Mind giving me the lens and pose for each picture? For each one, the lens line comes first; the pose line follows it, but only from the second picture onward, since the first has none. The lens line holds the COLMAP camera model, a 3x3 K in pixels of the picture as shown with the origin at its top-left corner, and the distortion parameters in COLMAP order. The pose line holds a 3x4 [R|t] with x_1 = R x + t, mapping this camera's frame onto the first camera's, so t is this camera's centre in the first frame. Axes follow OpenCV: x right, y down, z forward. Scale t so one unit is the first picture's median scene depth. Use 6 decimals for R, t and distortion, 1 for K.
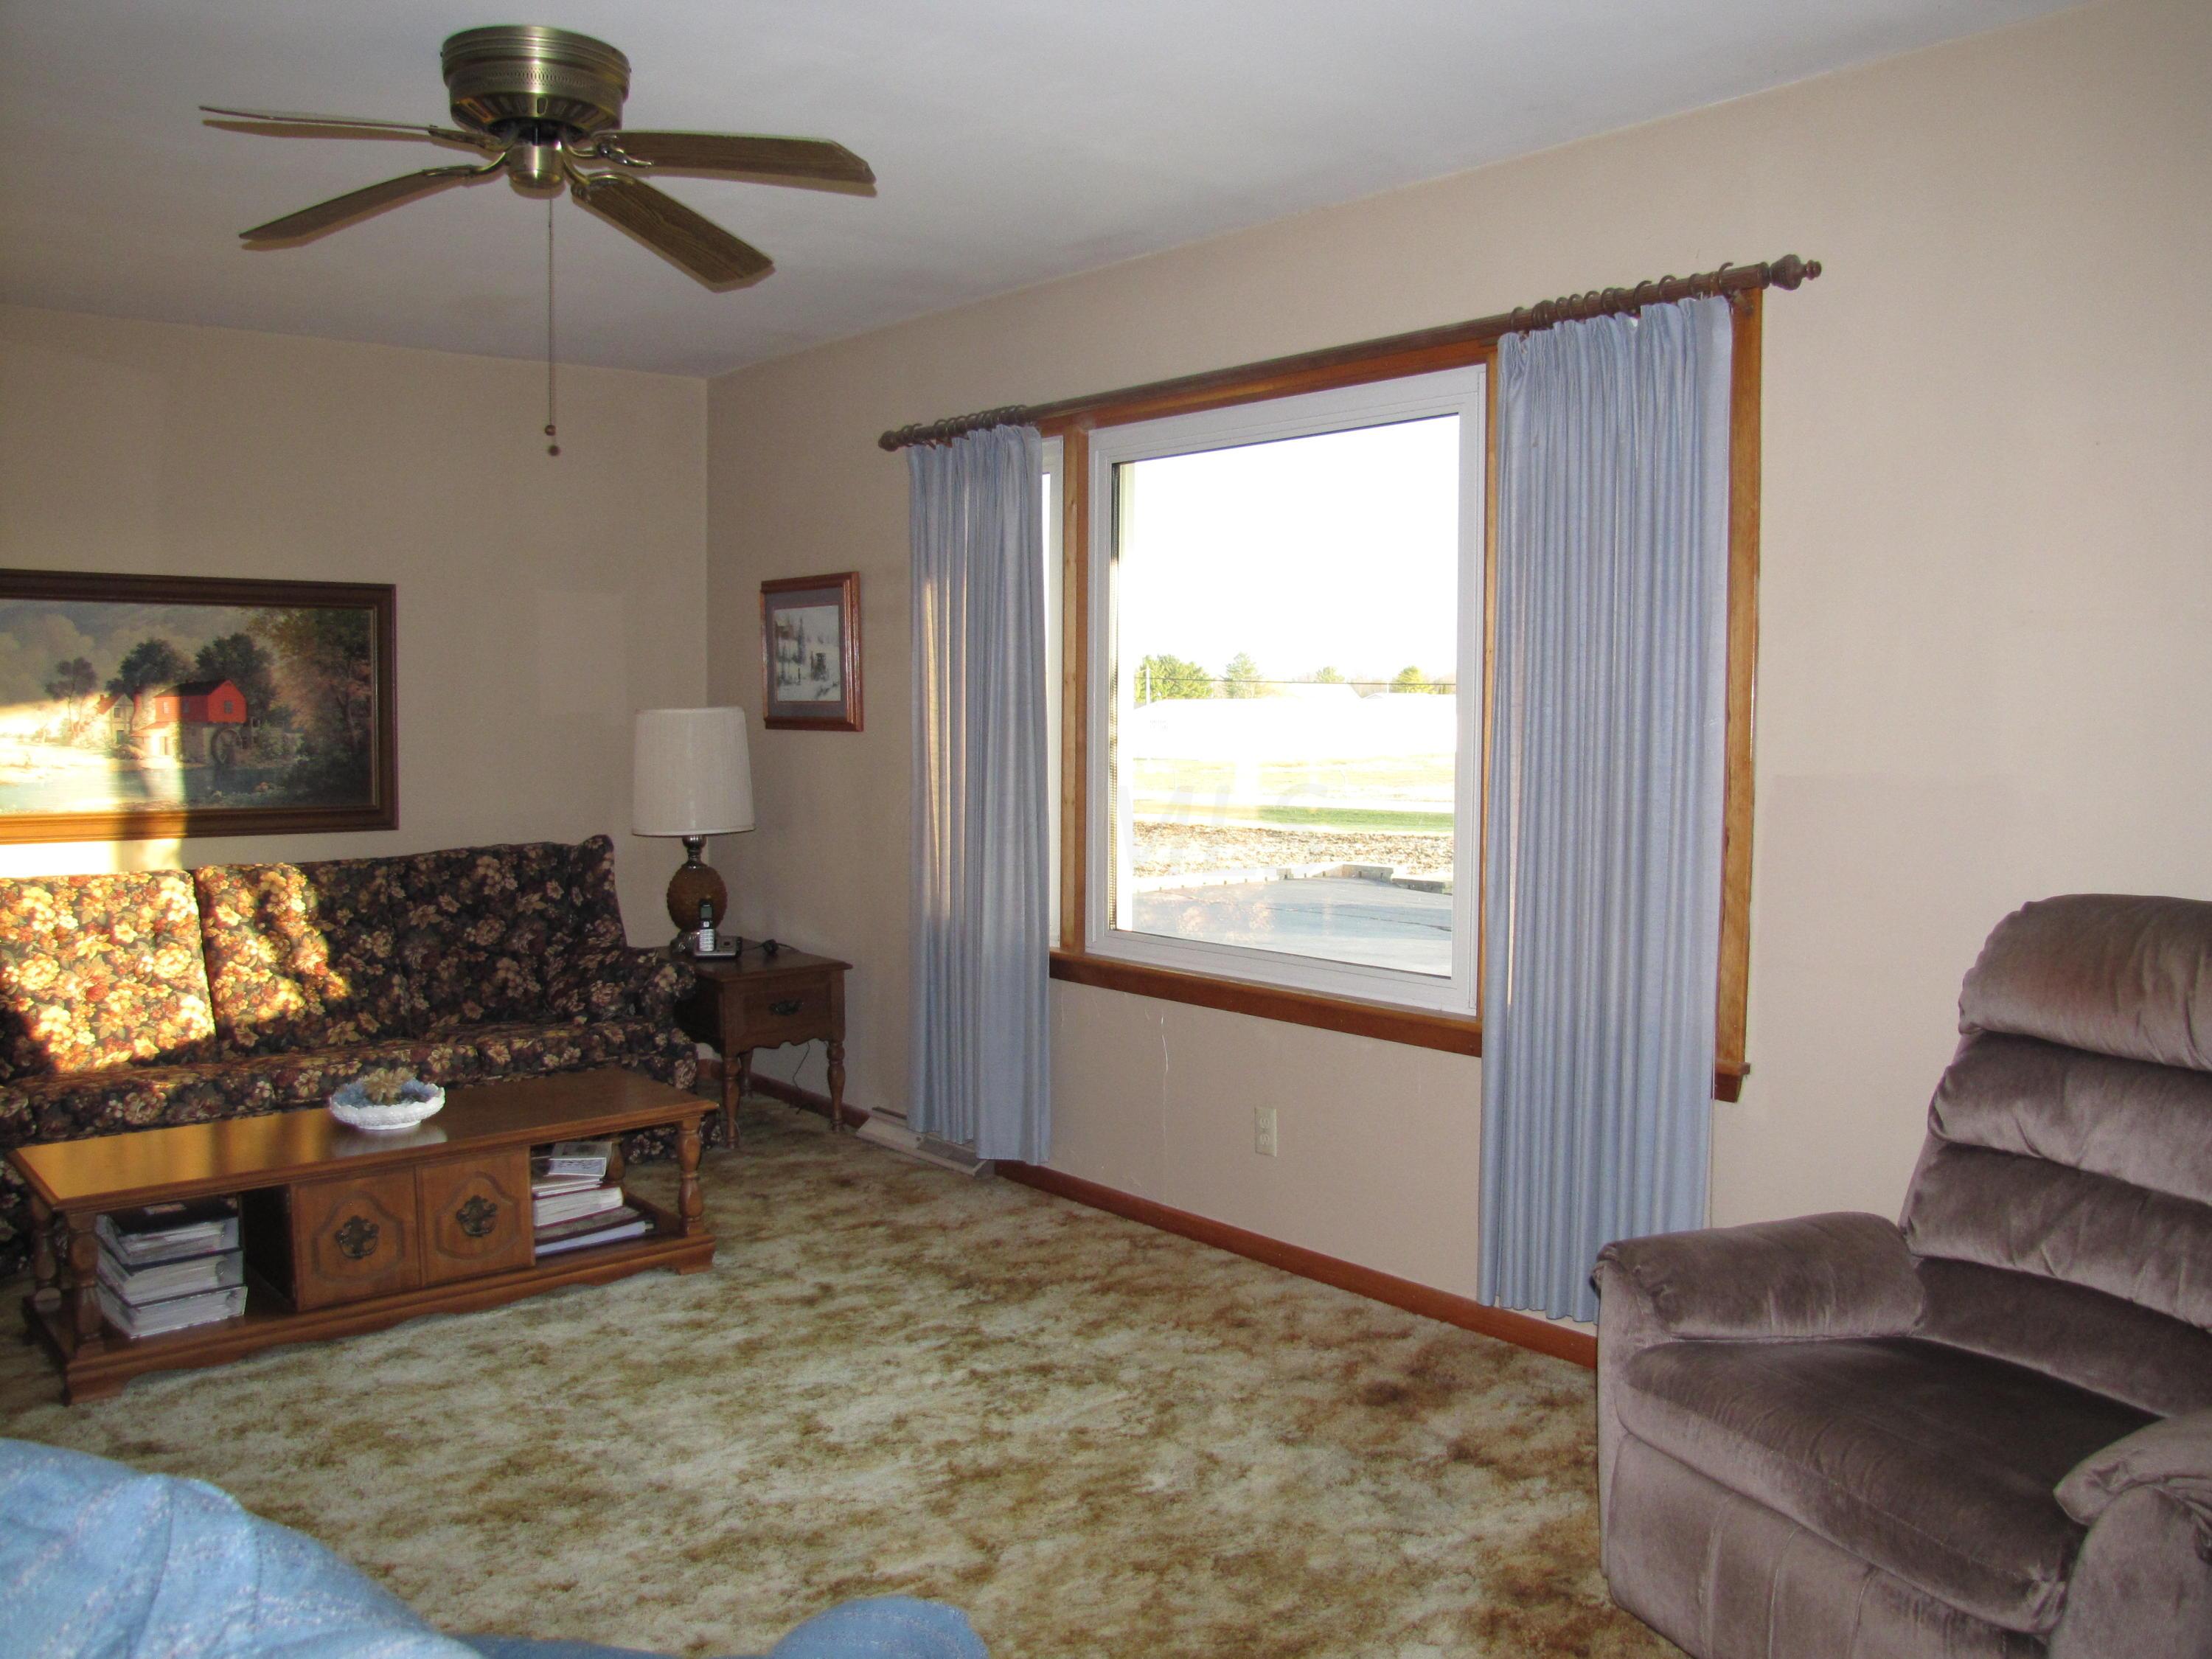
lens RADIAL K [[1794.2, 0, 1184.4], [0, 1794.2, 835.6], [0, 0, 1]] dist [-0.157256, 0.093848]
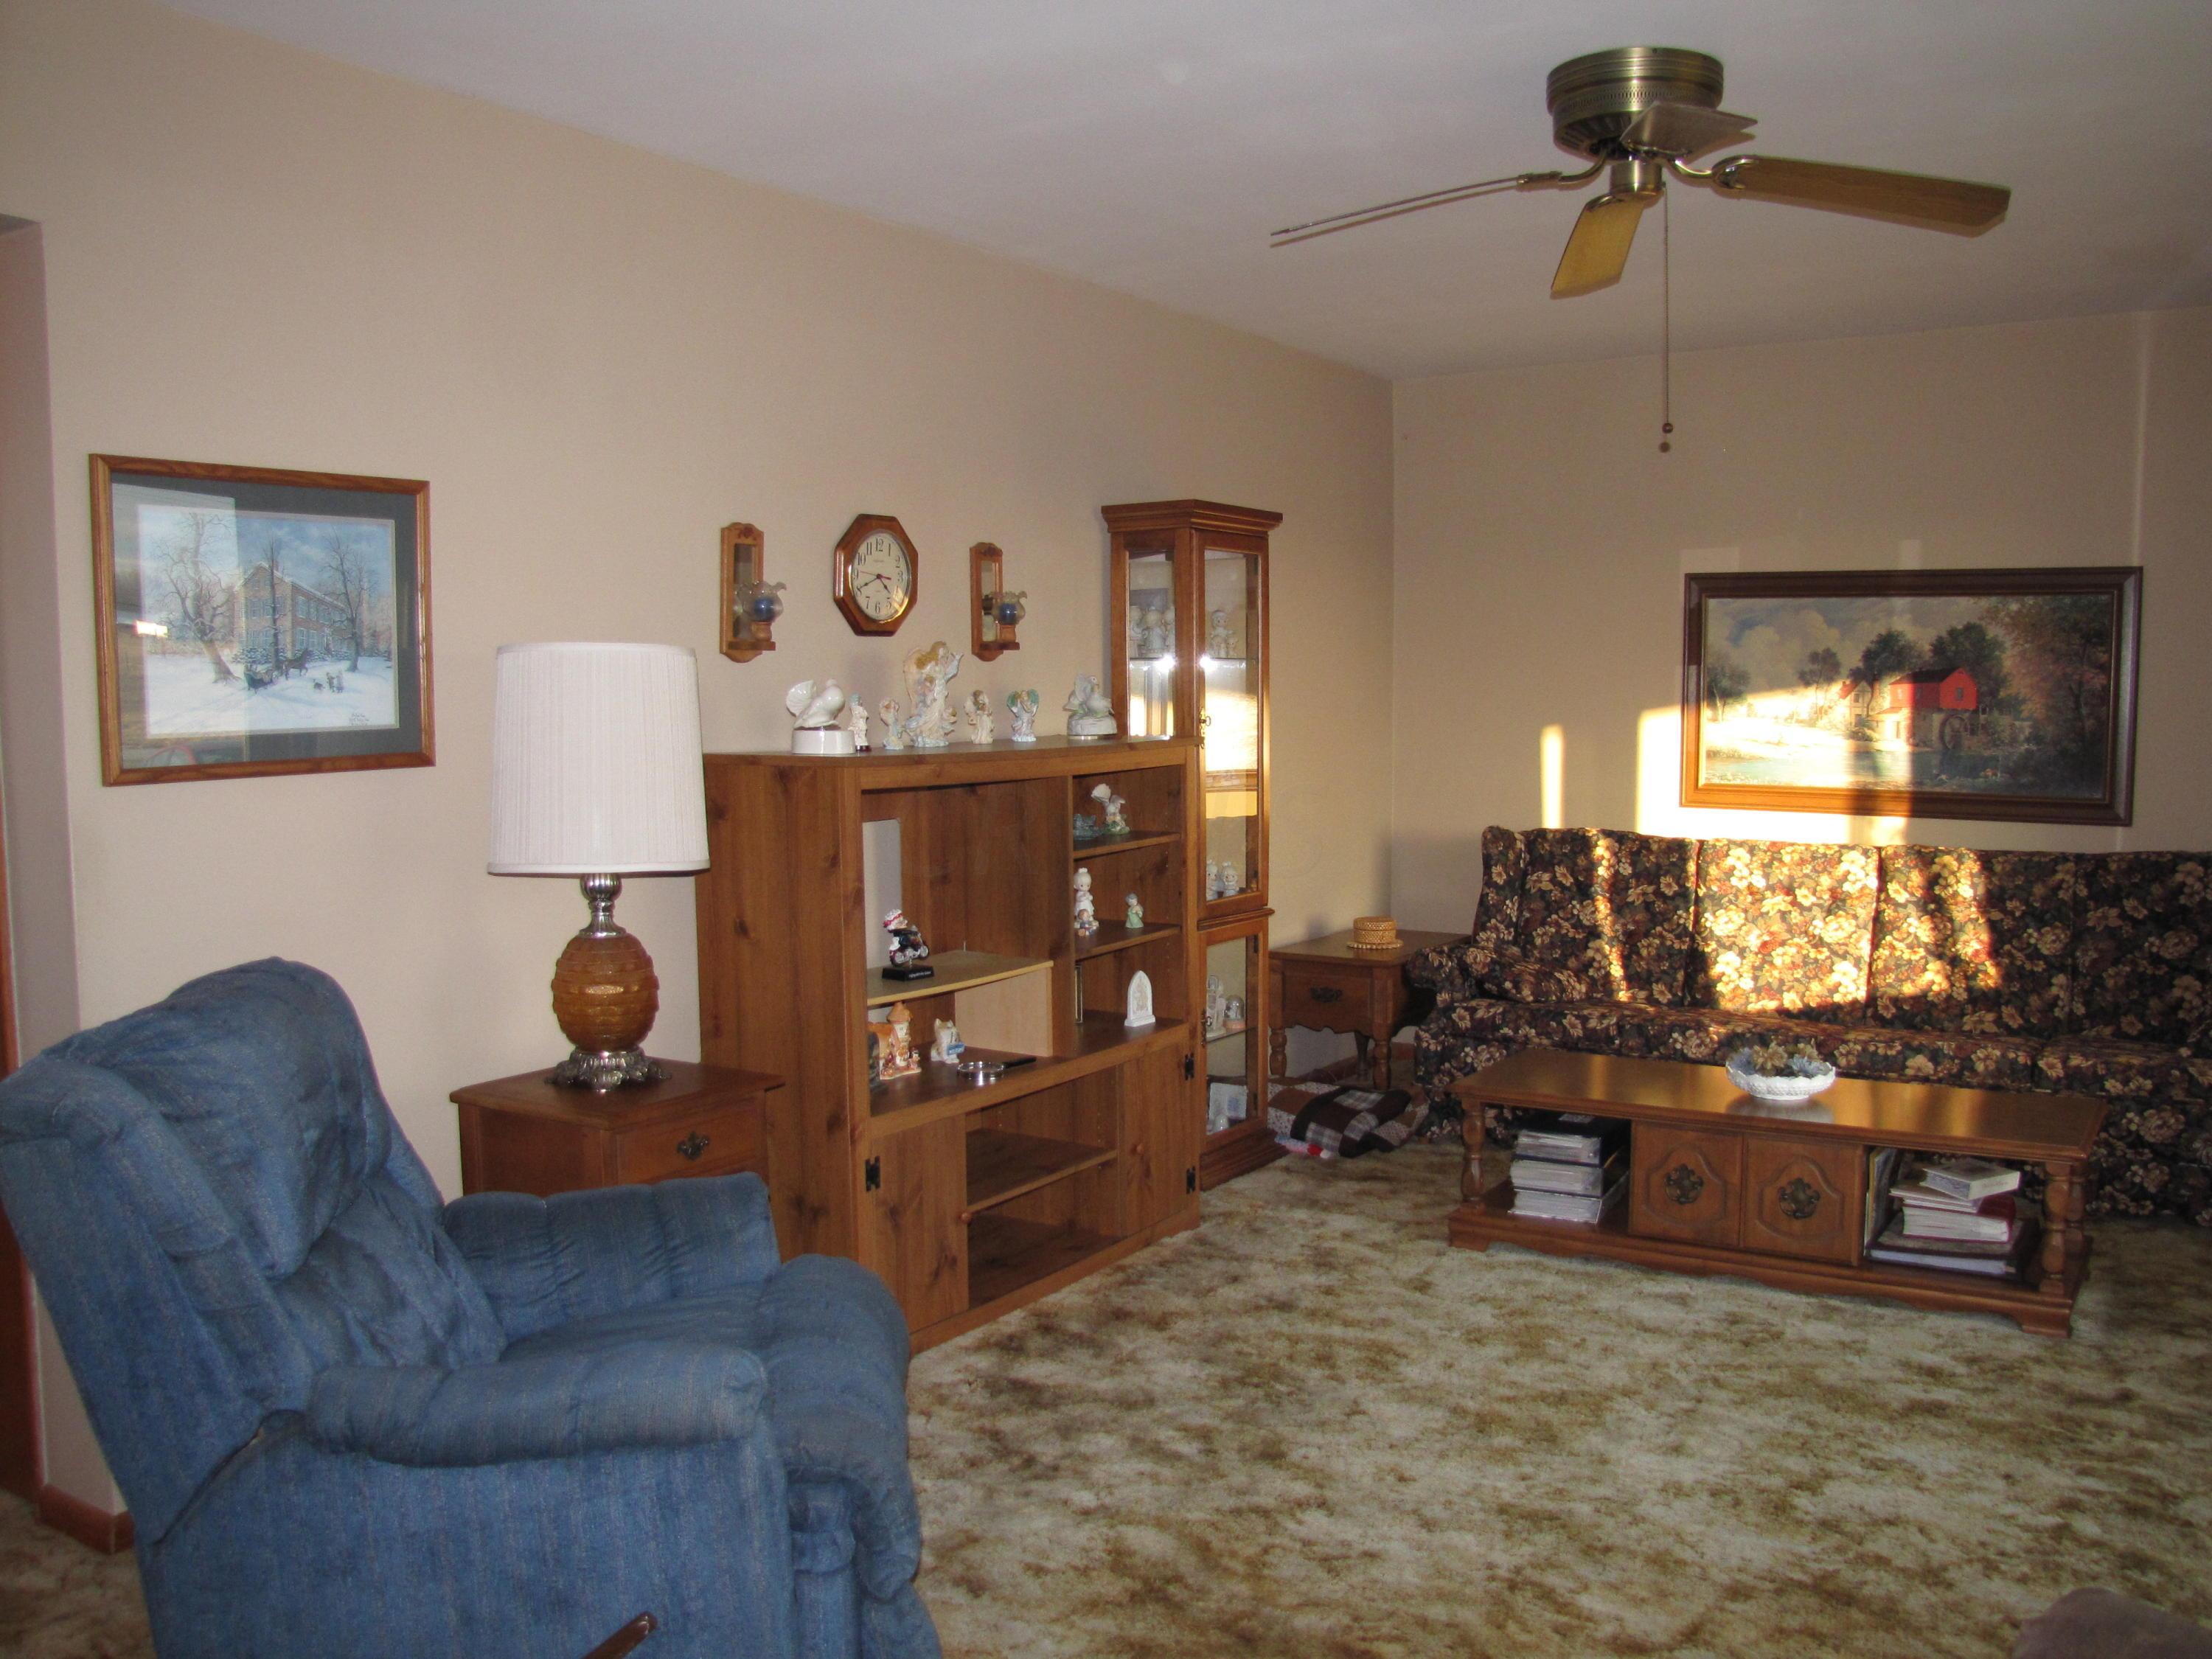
lens RADIAL K [[1794.2, 0, 1103.2], [0, 1794.2, 832.6], [0, 0, 1]] dist [-0.157256, 0.093848]
pose [[0.275544, 0.073803, -0.958451, 0.396946], [-0.067304, 0.996083, 0.057352, -0.022266], [0.958929, 0.048704, 0.279432, 0.286525]]
